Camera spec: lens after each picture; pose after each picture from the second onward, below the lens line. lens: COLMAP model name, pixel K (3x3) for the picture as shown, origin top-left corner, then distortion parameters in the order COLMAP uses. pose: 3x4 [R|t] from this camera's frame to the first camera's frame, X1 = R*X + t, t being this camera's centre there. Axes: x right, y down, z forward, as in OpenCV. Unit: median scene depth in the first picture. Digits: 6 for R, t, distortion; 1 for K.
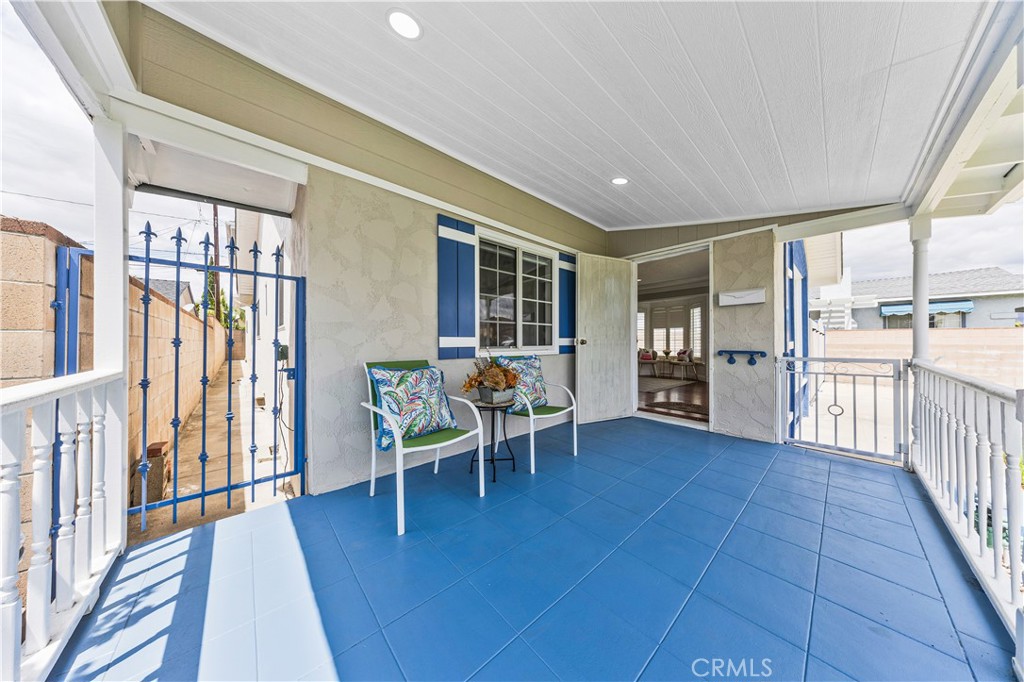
lens RADIAL K [[299.1, 0, 511.1], [0, 299.1, 339.3], [0, 0, 1]] dist [-0.002938, 0.000284]
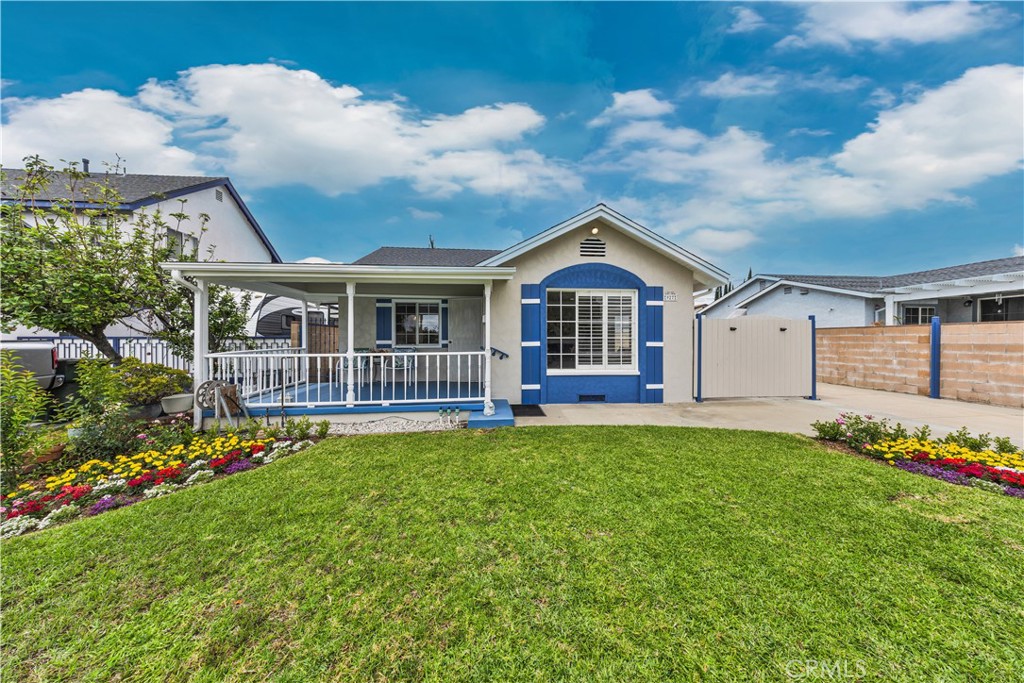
lens RADIAL K [[299.1, 0, 512.4], [0, 299.1, 342.5], [0, 0, 1]] dist [-0.002938, 0.000284]
pose [[0.790760, -0.002894, -0.612119, 1.979099], [0.007698, 0.999957, 0.005217, 0.005220], [0.612078, -0.008838, 0.790748, -0.393724]]
